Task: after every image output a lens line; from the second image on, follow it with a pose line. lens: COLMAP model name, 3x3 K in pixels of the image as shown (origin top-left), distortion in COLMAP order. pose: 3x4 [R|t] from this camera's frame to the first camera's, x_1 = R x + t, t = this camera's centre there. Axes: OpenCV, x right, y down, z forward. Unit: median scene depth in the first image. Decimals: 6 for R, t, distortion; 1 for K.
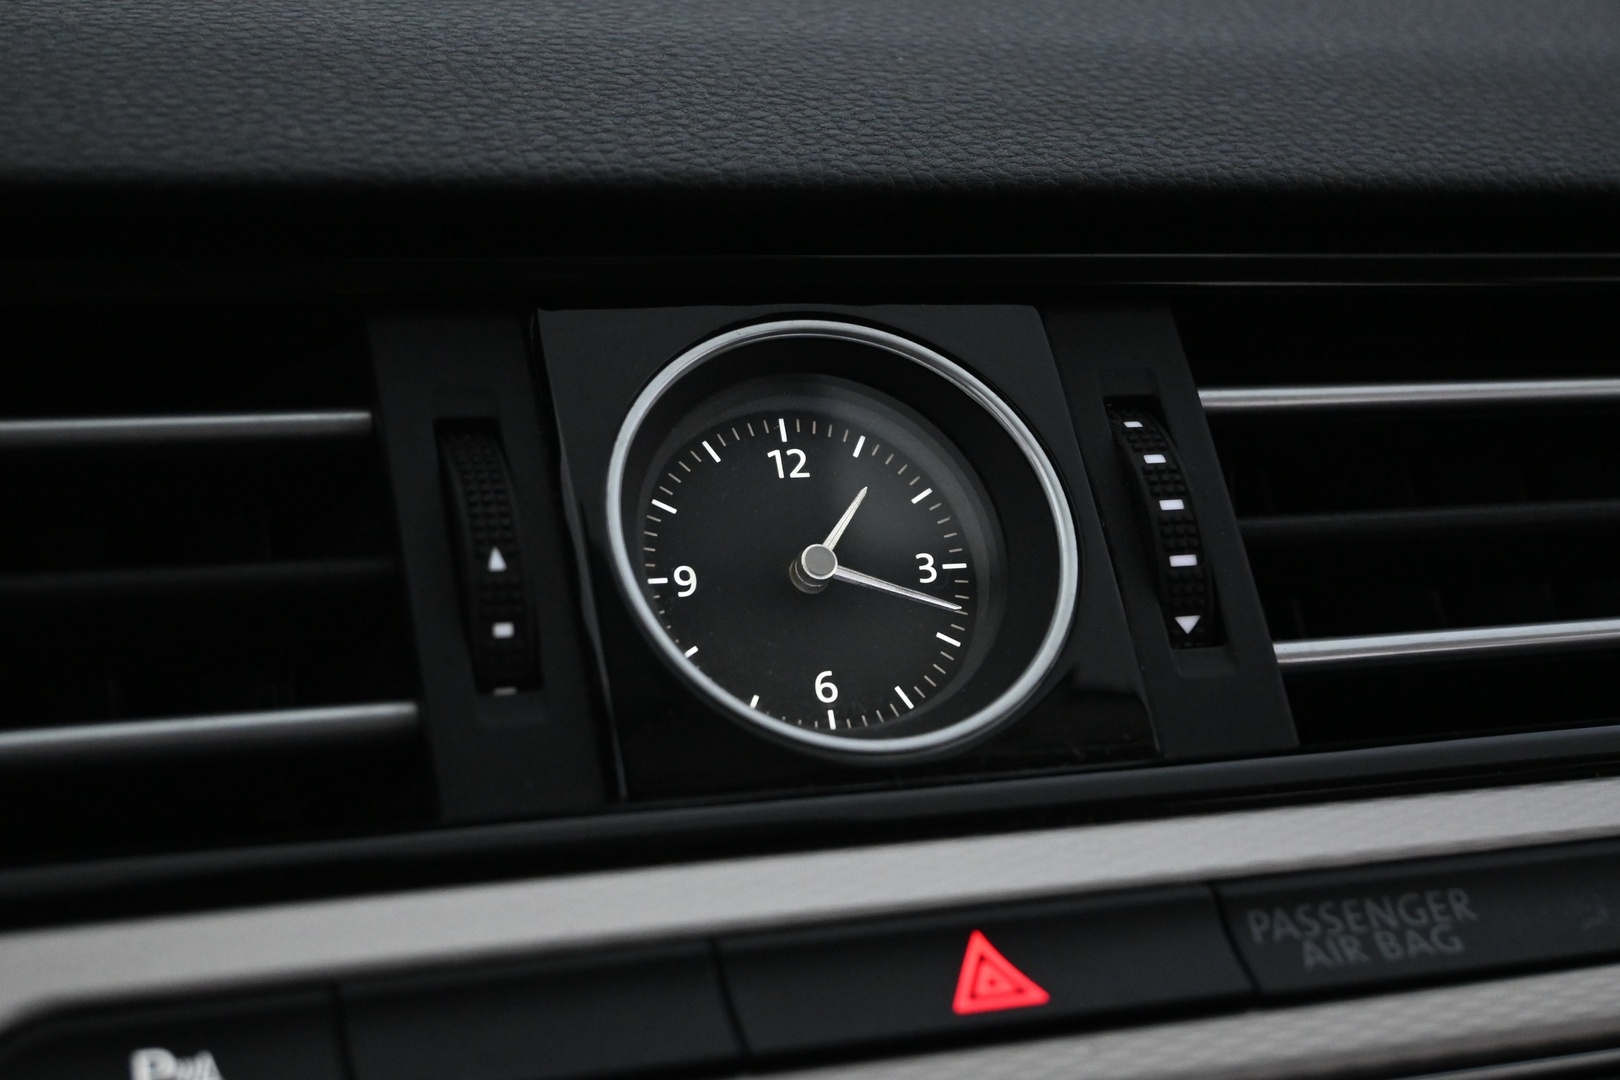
lens RADIAL K [[2830.0, 0, 809.7], [0, 2830.0, 539.9], [0, 0, 1]] dist [-0.014032, 0.000000]
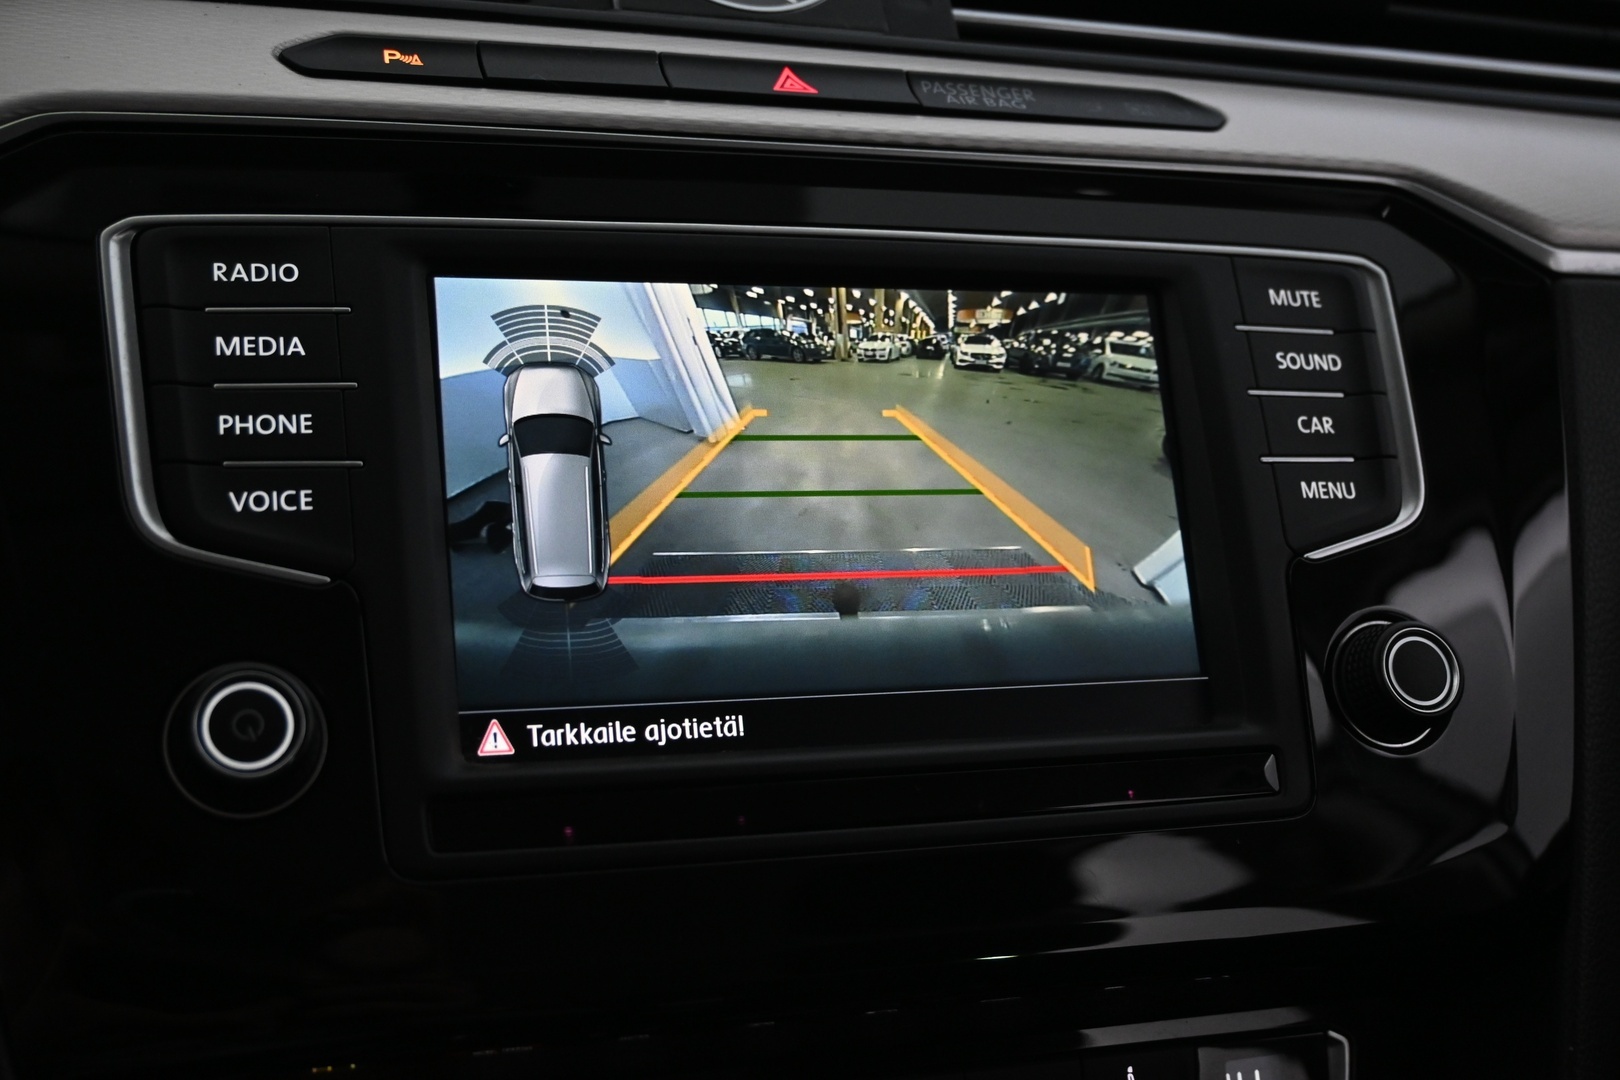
lens RADIAL K [[1970.0, 0, 812.9], [0, 1970.0, 541.1], [0, 0, 1]] dist [-0.012188, 0.000000]
pose [[0.999031, 0.043458, 0.006985, 0.074877], [-0.043255, 0.998697, -0.027090, 0.470952], [-0.008153, 0.026761, 0.999609, -0.390505]]
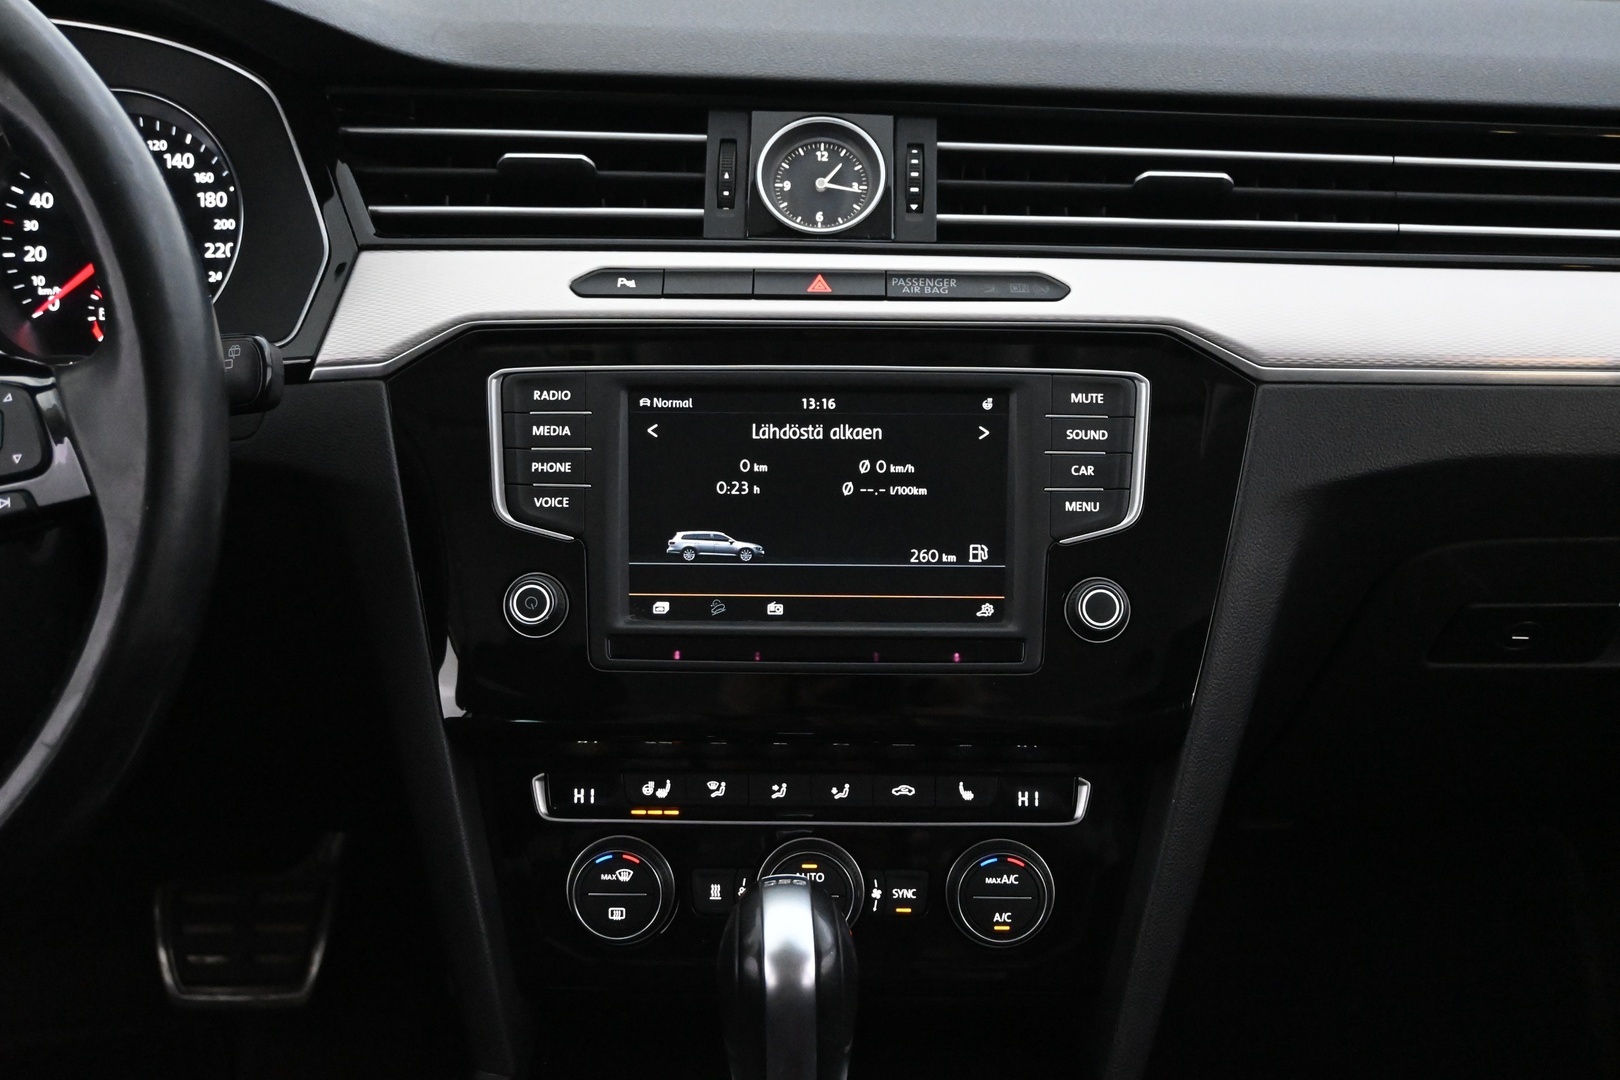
lens RADIAL K [[2104.8, 0, 812.6], [0, 2104.8, 541.1], [0, 0, 1]] dist [0.025428, 0.000000]
pose [[0.937505, 0.122731, -0.325610, 0.977083], [-0.069835, 0.983058, 0.169470, 0.001882], [0.340892, -0.136140, 0.930193, -1.696808]]
